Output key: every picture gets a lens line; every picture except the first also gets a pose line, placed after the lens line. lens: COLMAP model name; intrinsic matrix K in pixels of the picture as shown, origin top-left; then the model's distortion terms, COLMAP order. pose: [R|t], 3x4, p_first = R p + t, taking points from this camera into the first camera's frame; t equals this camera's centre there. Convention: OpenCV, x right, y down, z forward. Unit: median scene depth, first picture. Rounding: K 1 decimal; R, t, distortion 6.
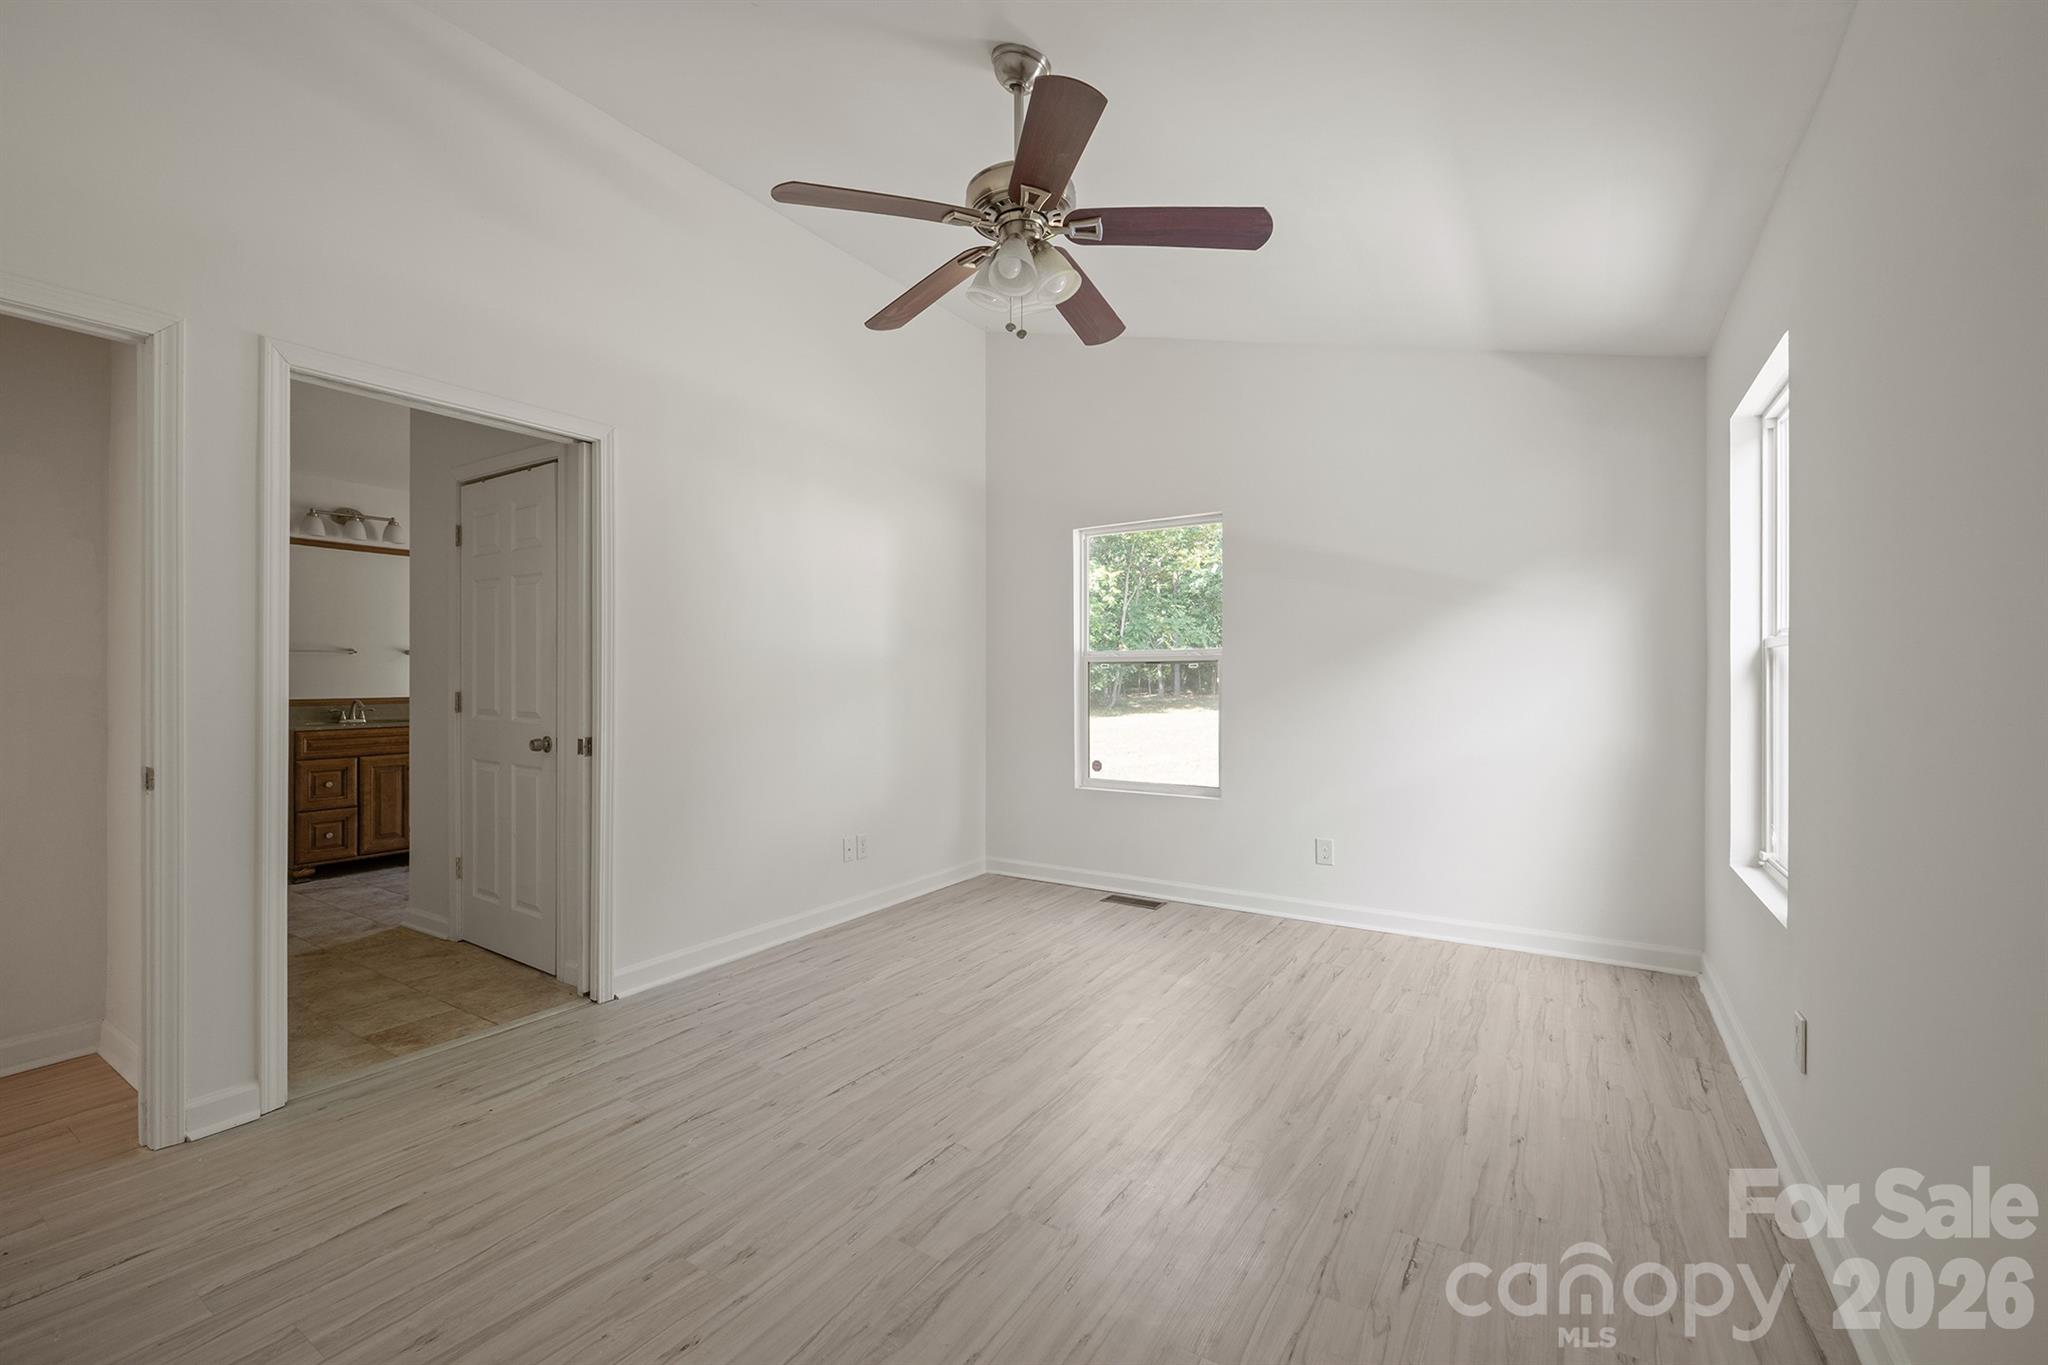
lens RADIAL K [[867.5, 0, 992.9], [0, 867.5, 682.3], [0, 0, 1]] dist [-0.006980, -0.000173]
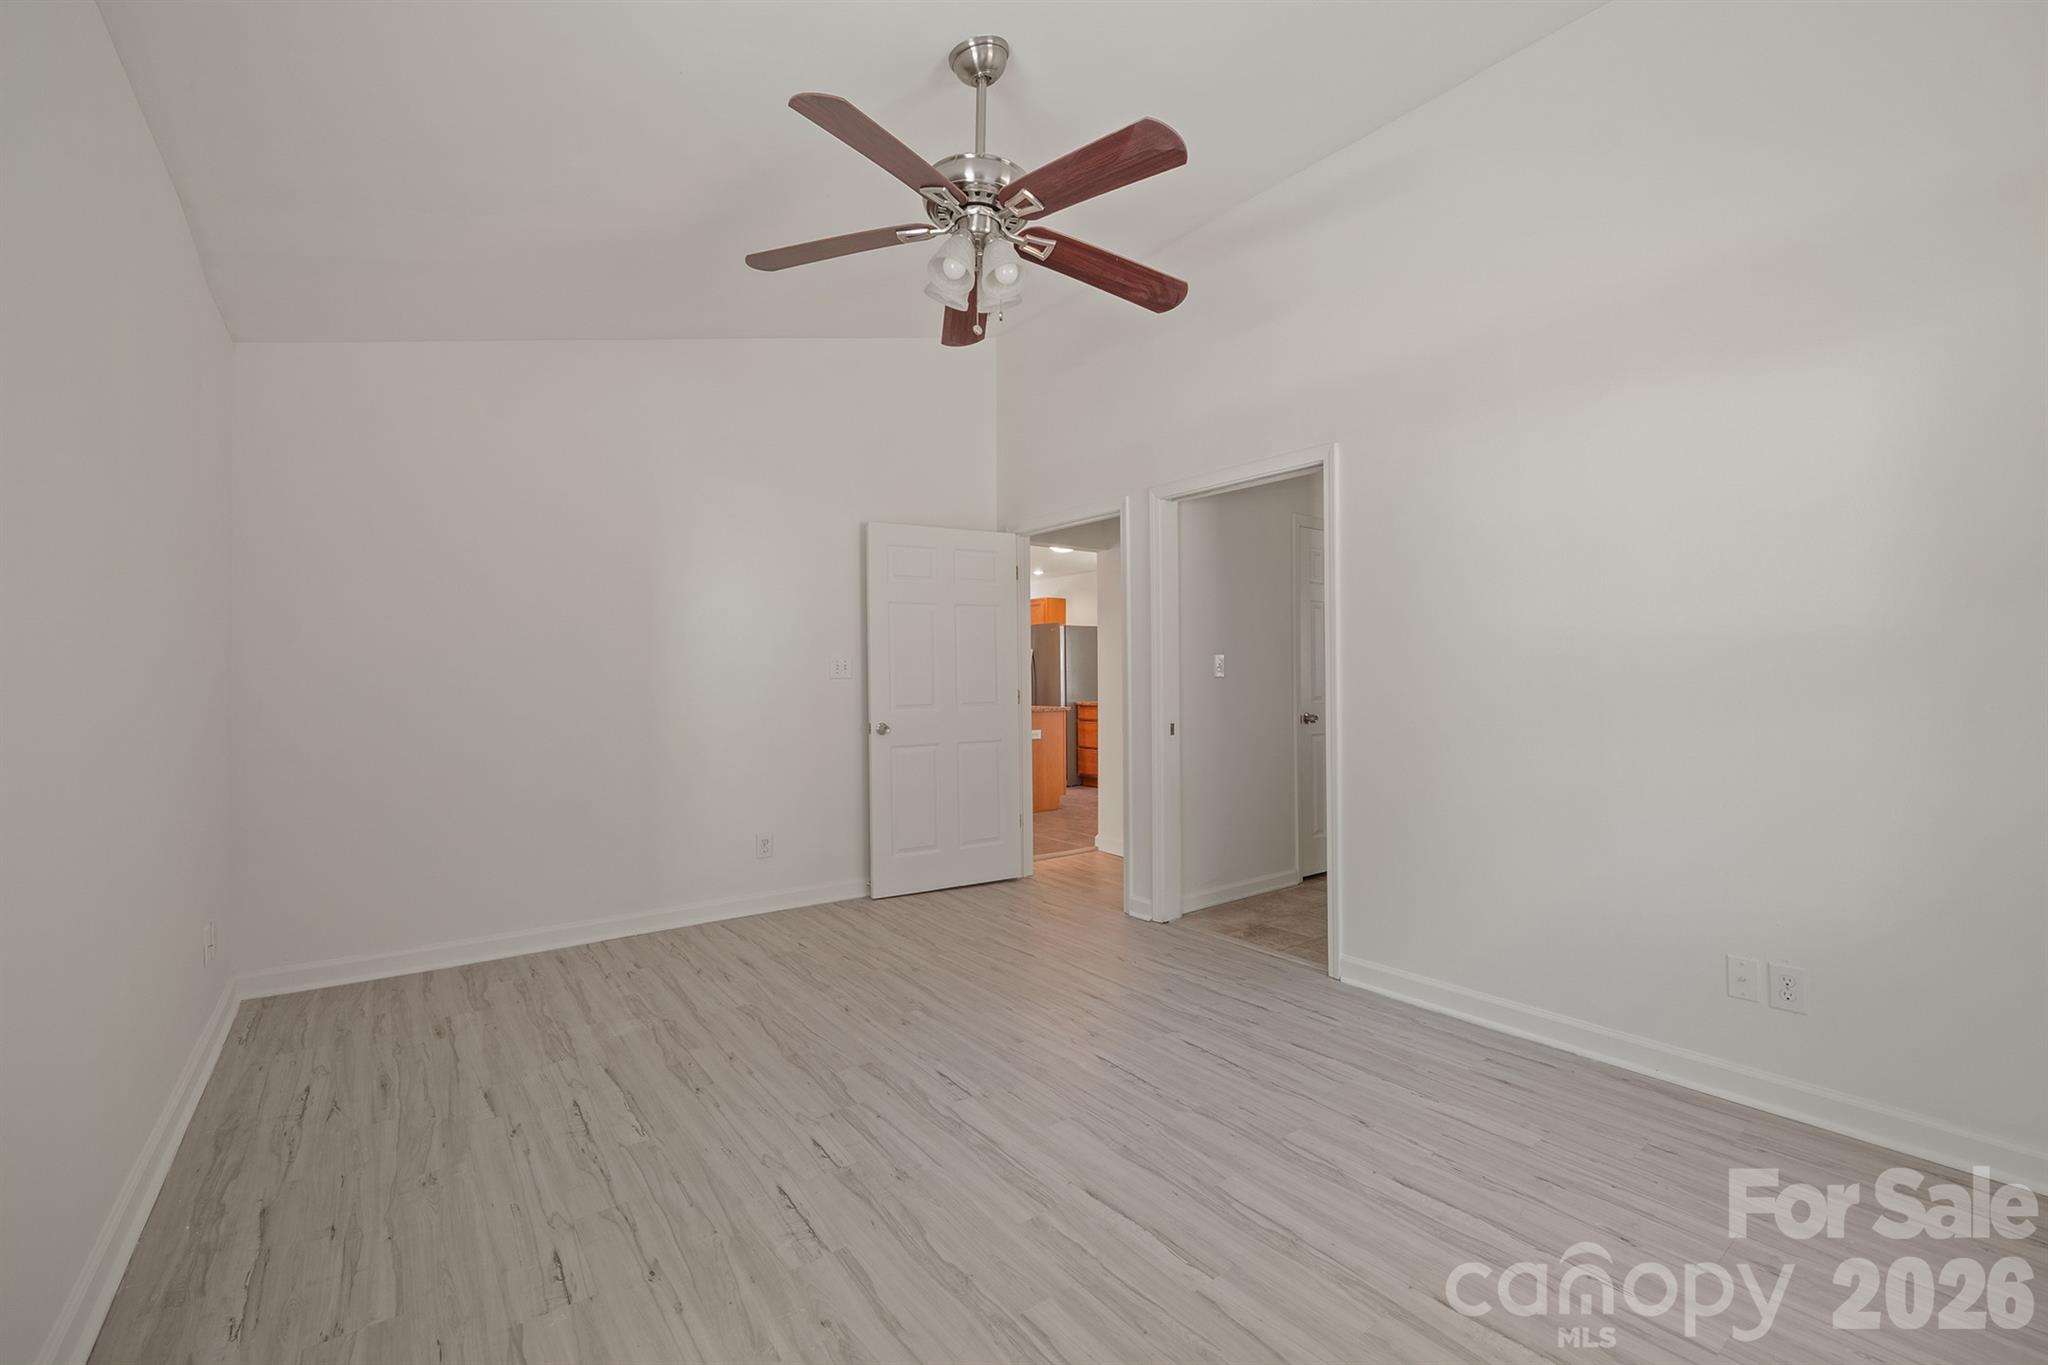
lens RADIAL K [[867.5, 0, 1059.9], [0, 867.5, 672.0], [0, 0, 1]] dist [-0.006980, -0.000173]
pose [[-0.308905, -0.005560, -0.951077, 0.748792], [-0.001714, 0.999985, -0.005289, -0.004958], [0.951091, -0.000003, -0.308910, 1.107457]]
